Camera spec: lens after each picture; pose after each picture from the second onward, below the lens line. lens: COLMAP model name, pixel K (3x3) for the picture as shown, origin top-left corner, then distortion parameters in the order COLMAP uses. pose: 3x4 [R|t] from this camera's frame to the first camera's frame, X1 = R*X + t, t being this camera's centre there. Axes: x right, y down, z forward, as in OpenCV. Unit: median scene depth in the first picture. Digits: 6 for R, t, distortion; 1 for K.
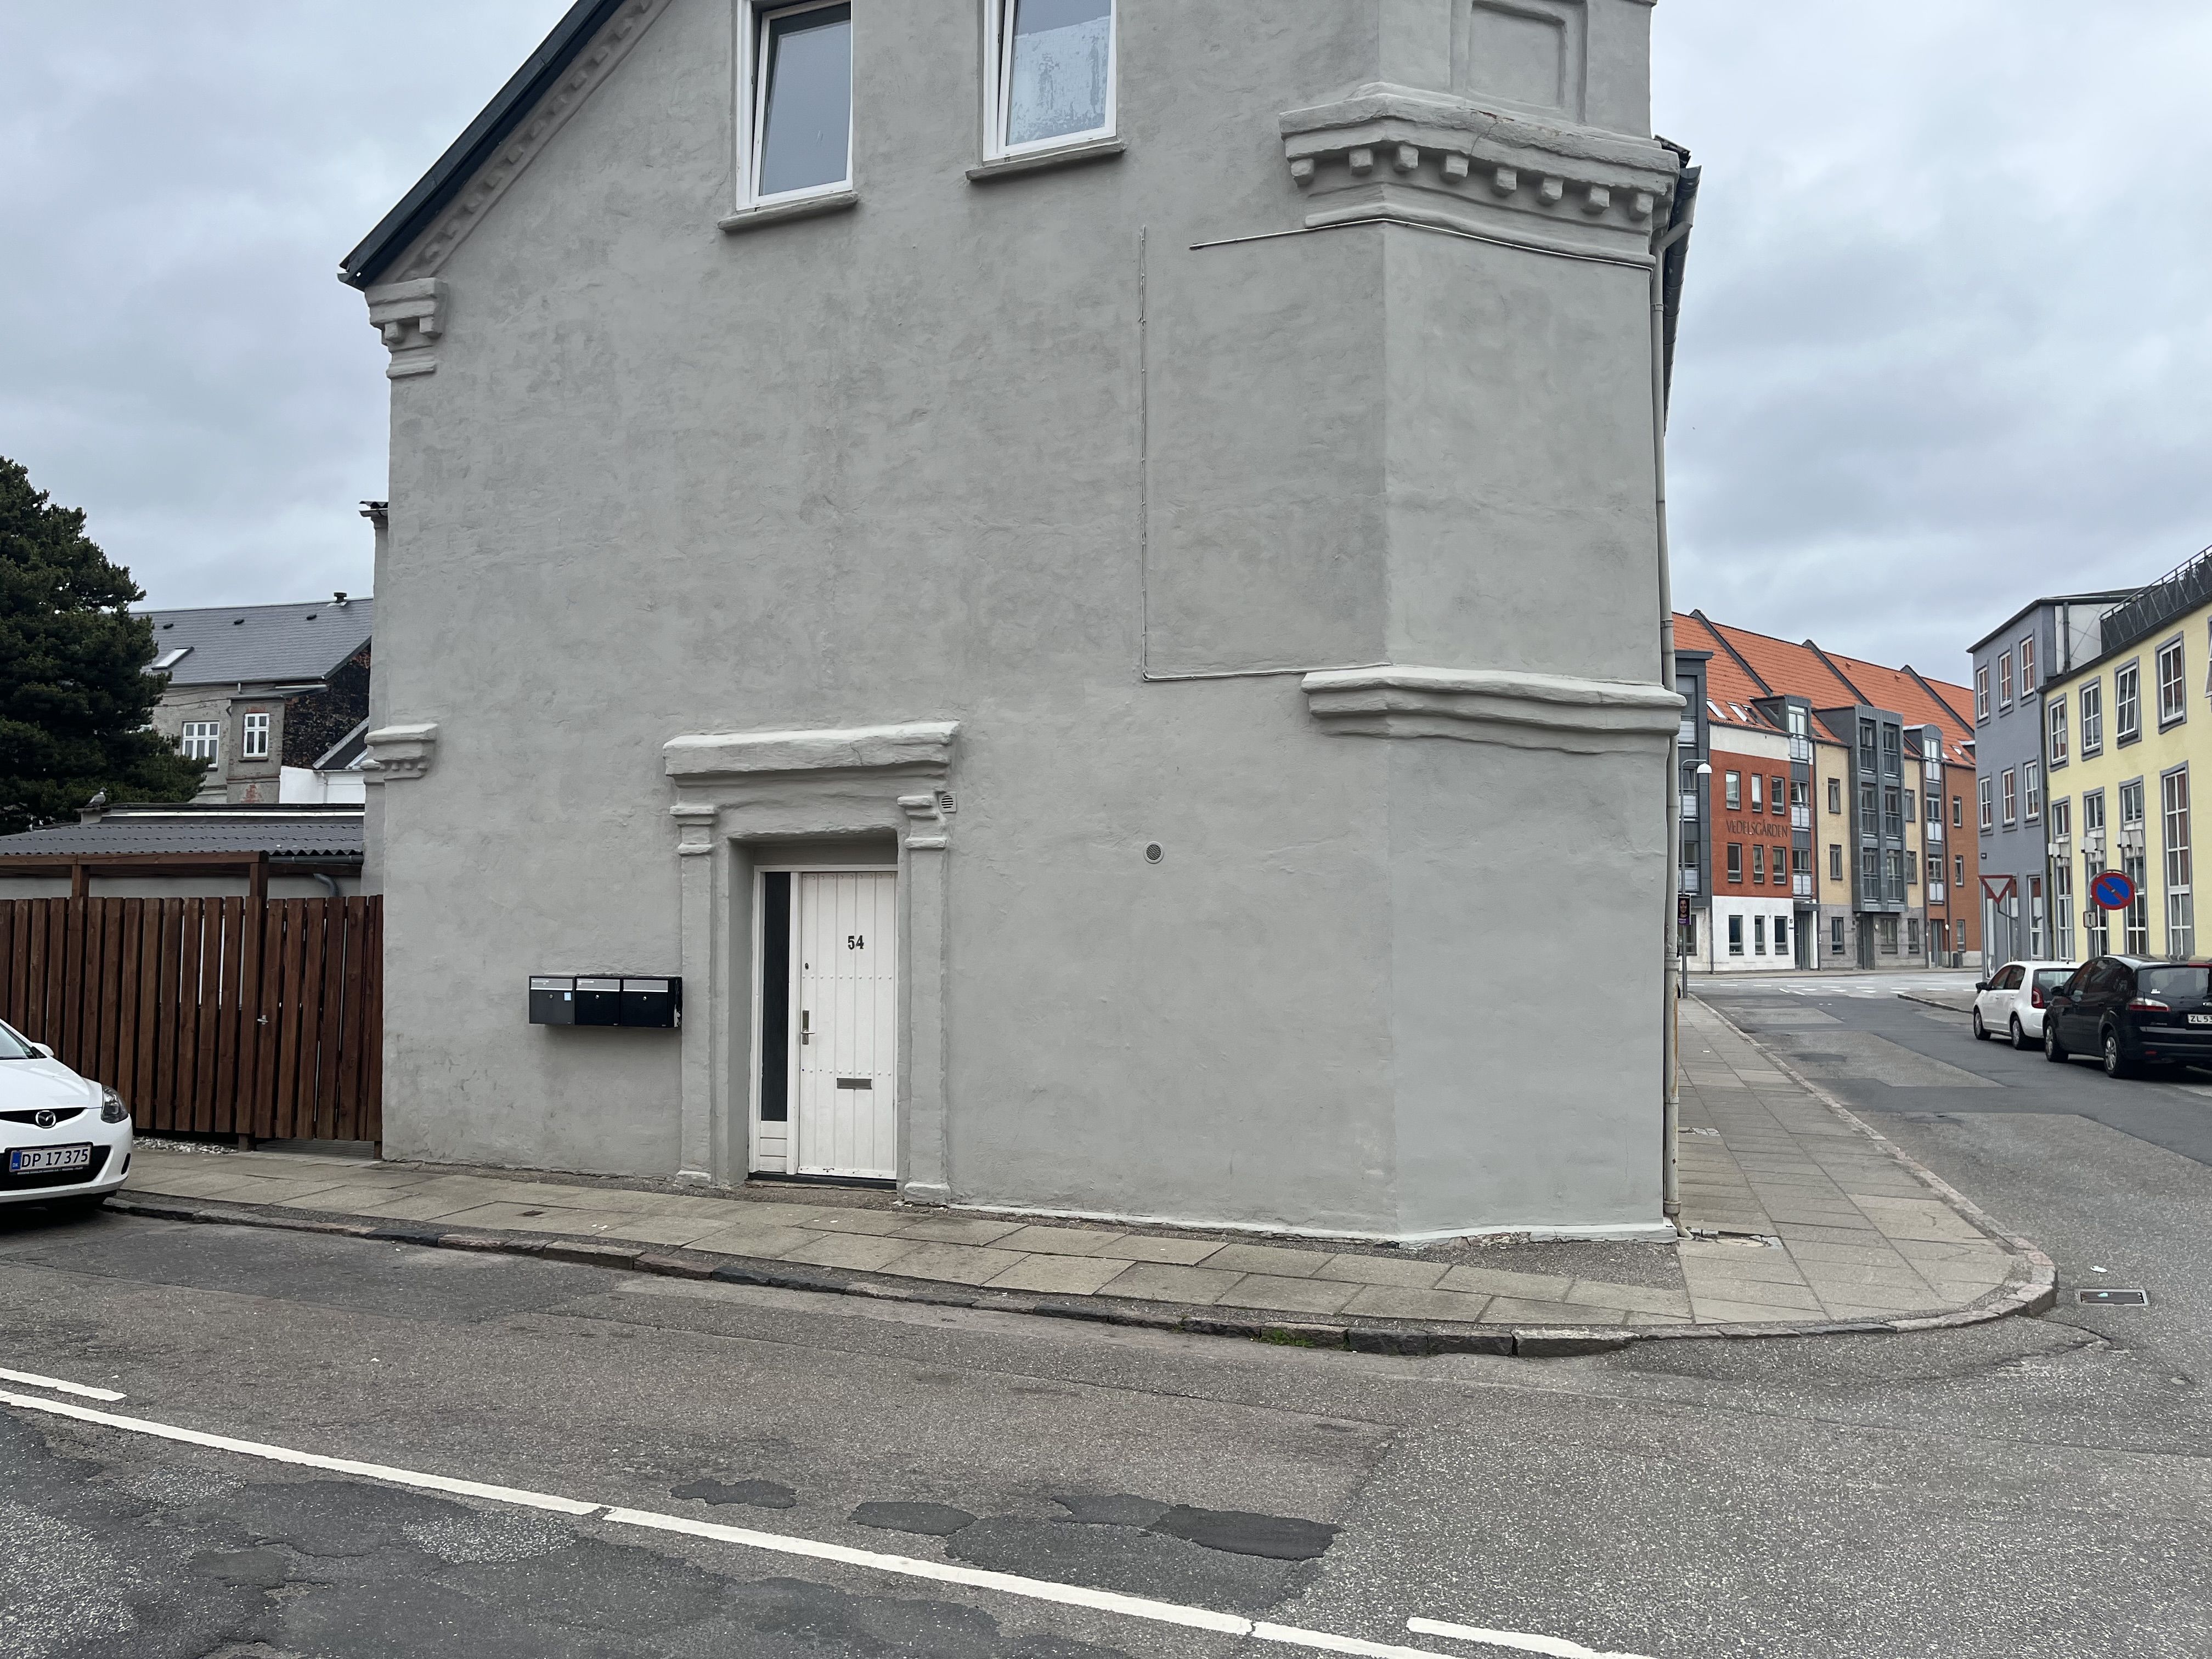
lens RADIAL K [[1682.9, 0, 1103.6], [0, 1682.9, 828.4], [0, 0, 1]] dist [0.067904, -0.090404]
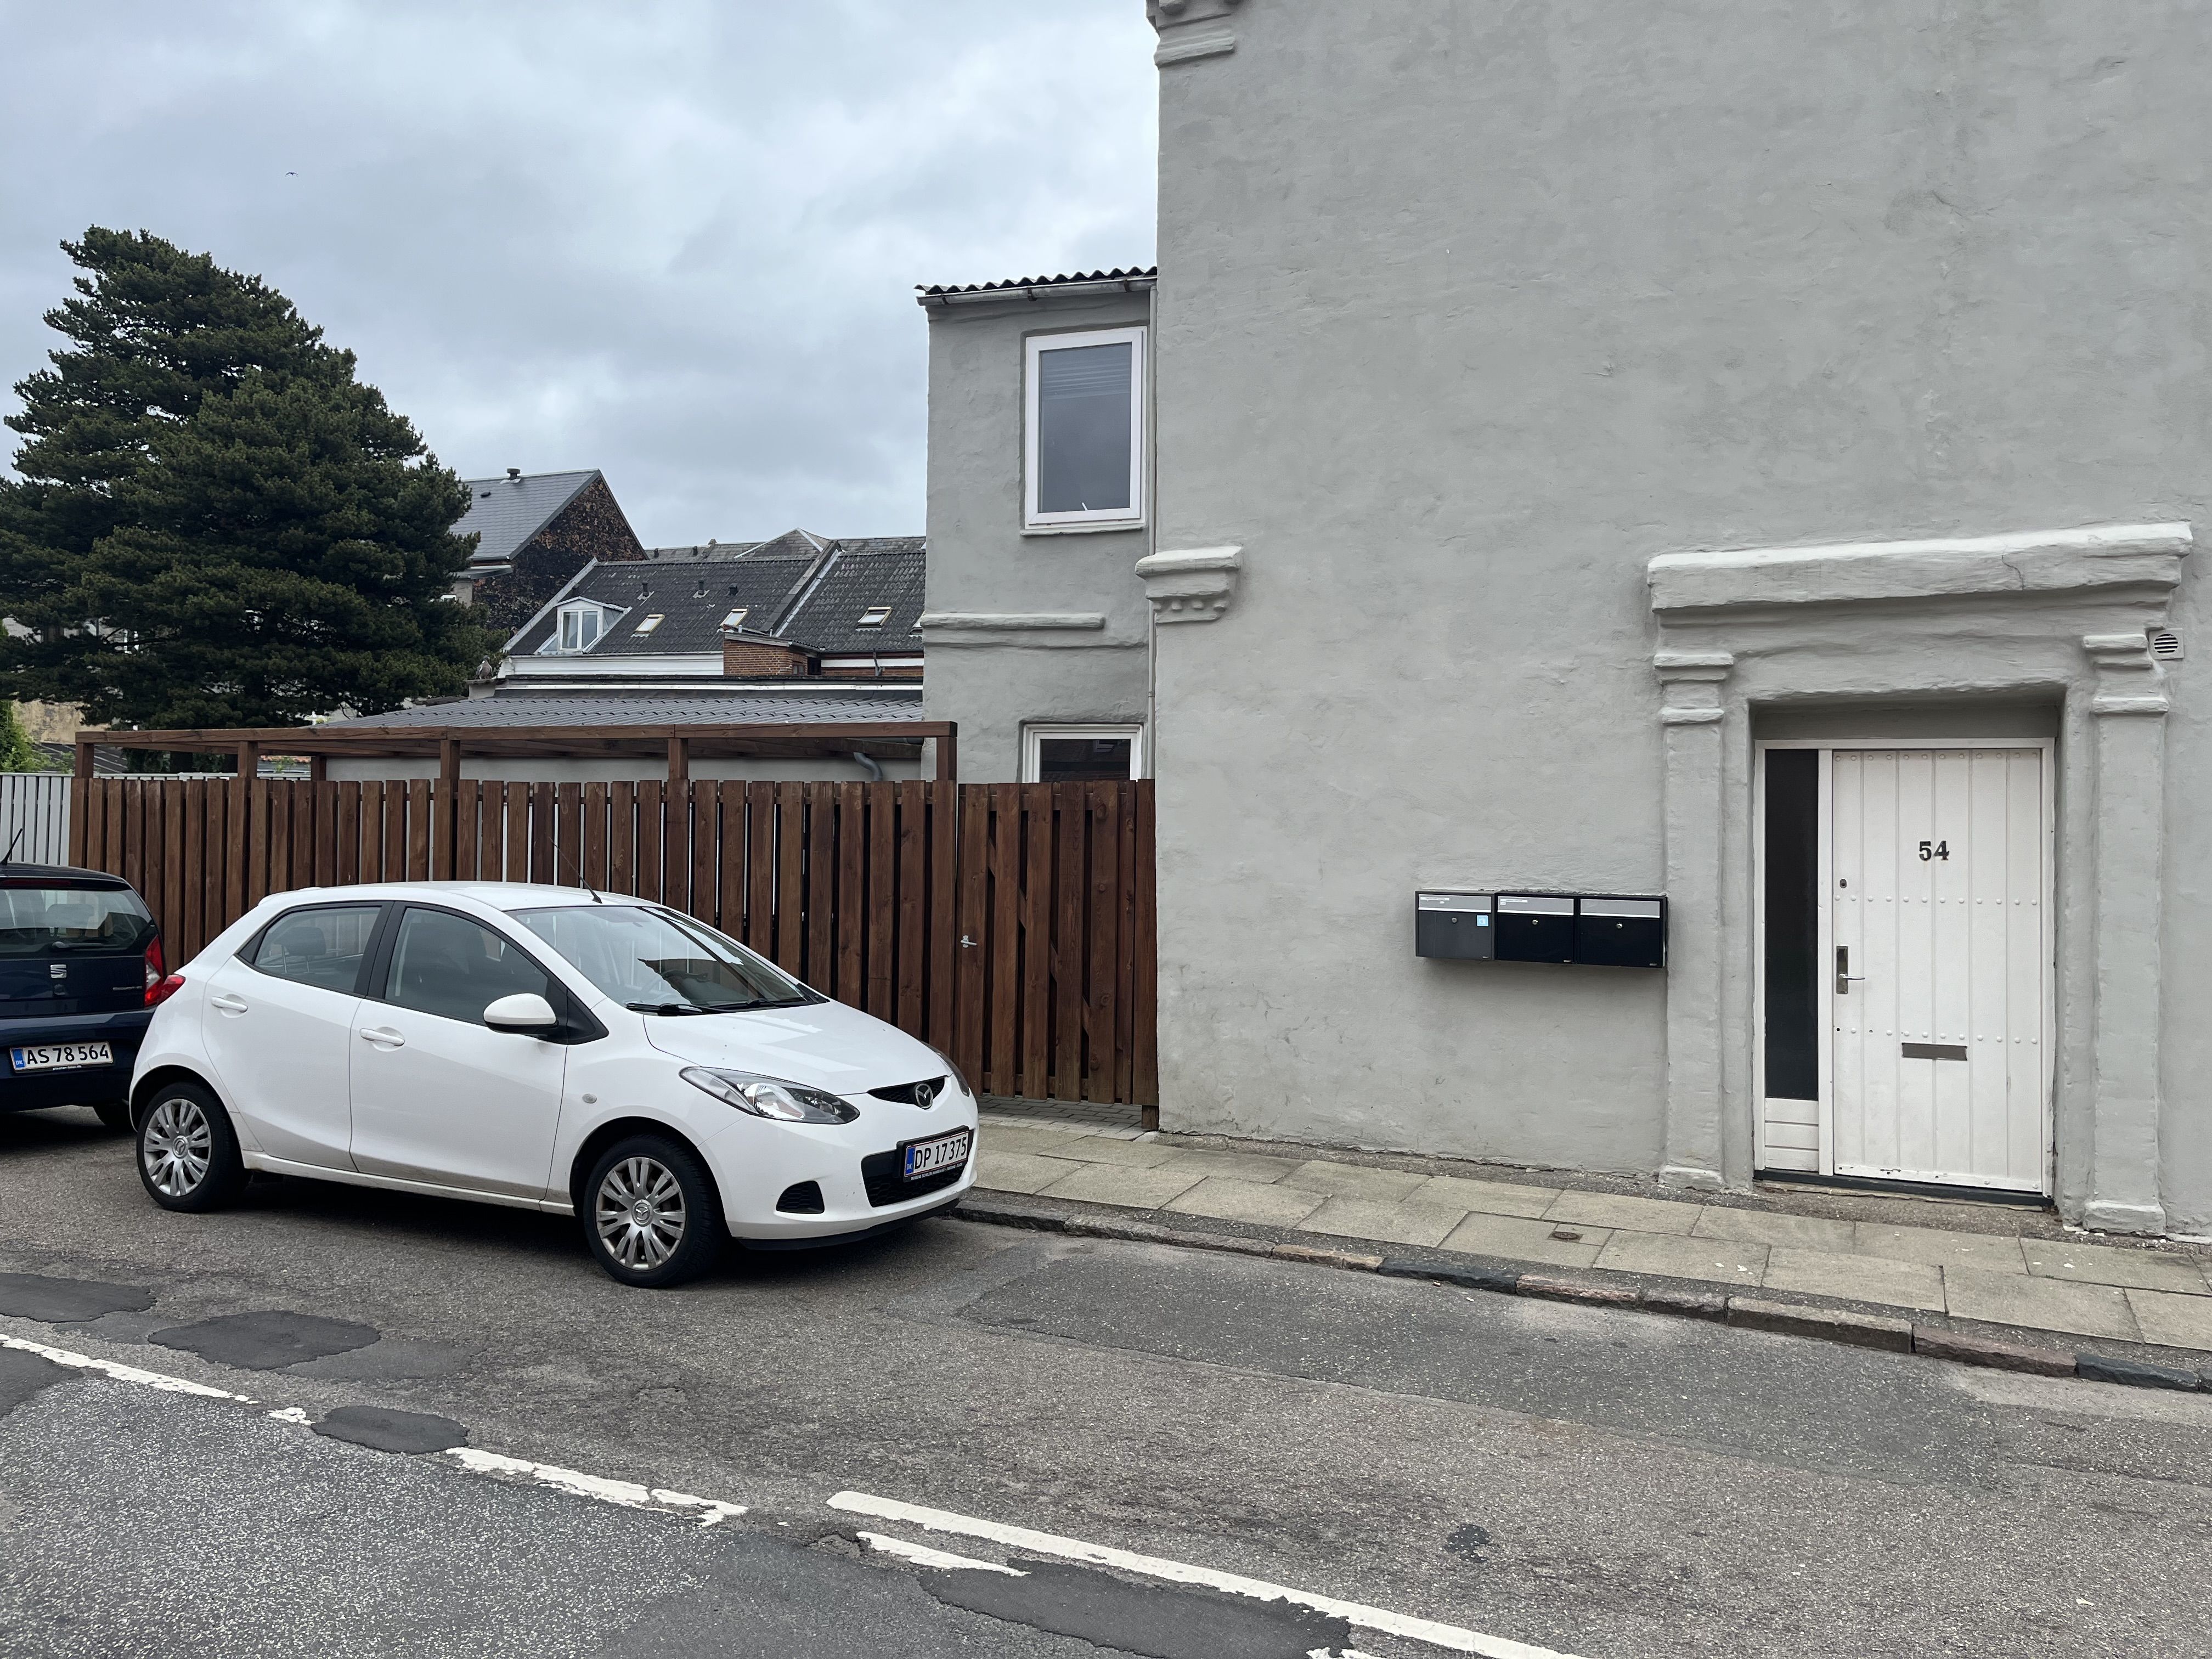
lens RADIAL K [[1682.9, 0, 1116.5], [0, 1682.9, 830.7], [0, 0, 1]] dist [0.067904, -0.090404]
pose [[0.999560, 0.007539, -0.028703, -0.459298], [-0.005774, 0.998116, 0.061084, 0.018290], [0.029110, -0.060892, 0.997720, 0.285948]]
